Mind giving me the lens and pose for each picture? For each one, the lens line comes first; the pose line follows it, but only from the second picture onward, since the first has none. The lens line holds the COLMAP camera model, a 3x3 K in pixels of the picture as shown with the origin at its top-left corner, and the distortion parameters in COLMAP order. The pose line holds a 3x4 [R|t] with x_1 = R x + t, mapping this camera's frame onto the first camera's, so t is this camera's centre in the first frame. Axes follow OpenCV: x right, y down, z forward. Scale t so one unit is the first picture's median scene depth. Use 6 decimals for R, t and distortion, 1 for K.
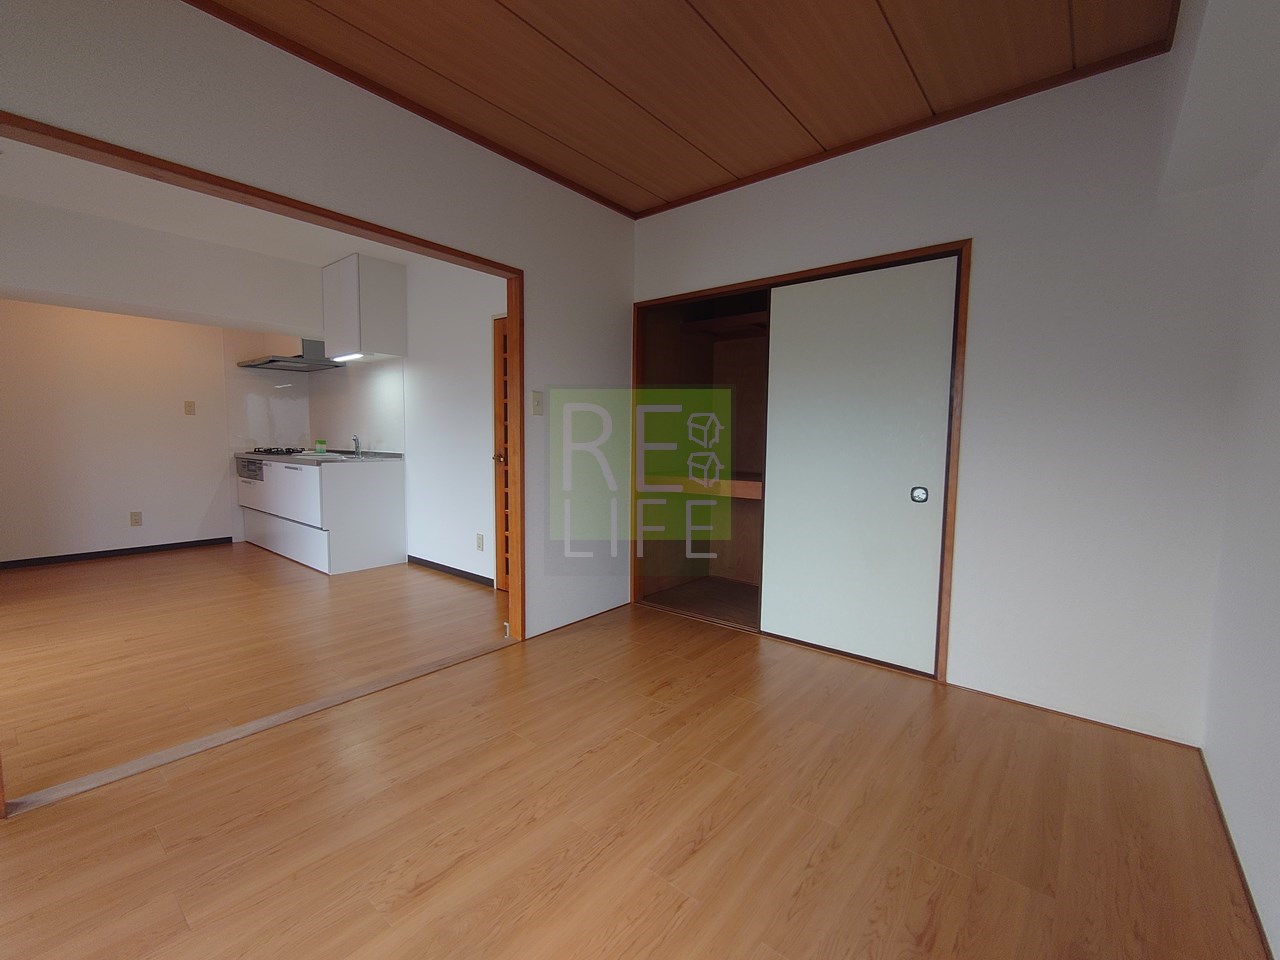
lens RADIAL K [[552.7, 0, 645.2], [0, 552.7, 478.6], [0, 0, 1]] dist [-0.002509, -0.000169]
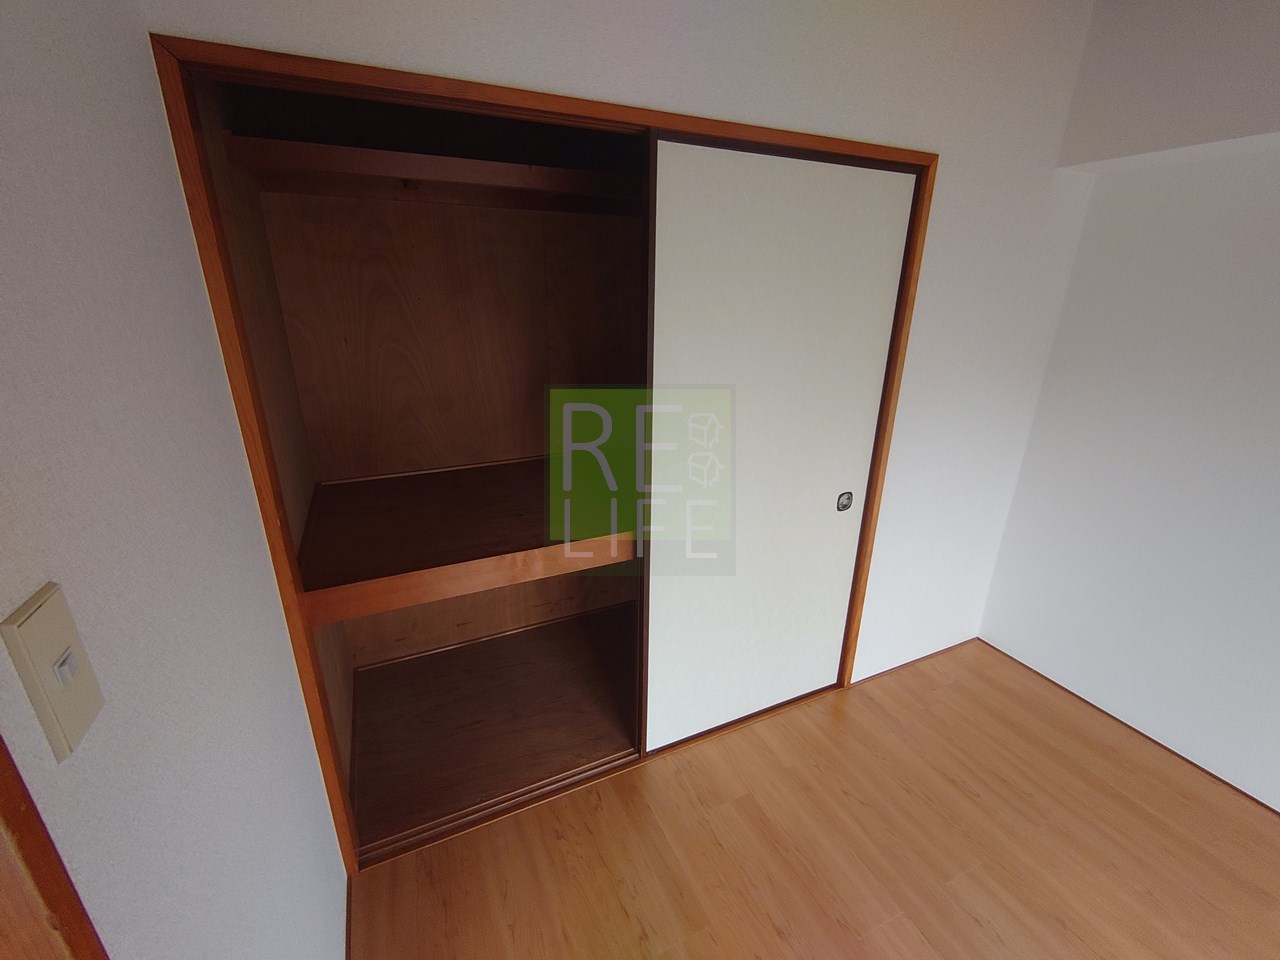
lens RADIAL K [[552.7, 0, 639.3], [0, 552.7, 485.2], [0, 0, 1]] dist [-0.002509, -0.000169]
pose [[0.429801, -0.300866, 0.851323, -0.284910], [0.069315, 0.951063, 0.301121, -0.246606], [-0.900259, -0.070412, 0.429623, 0.922941]]
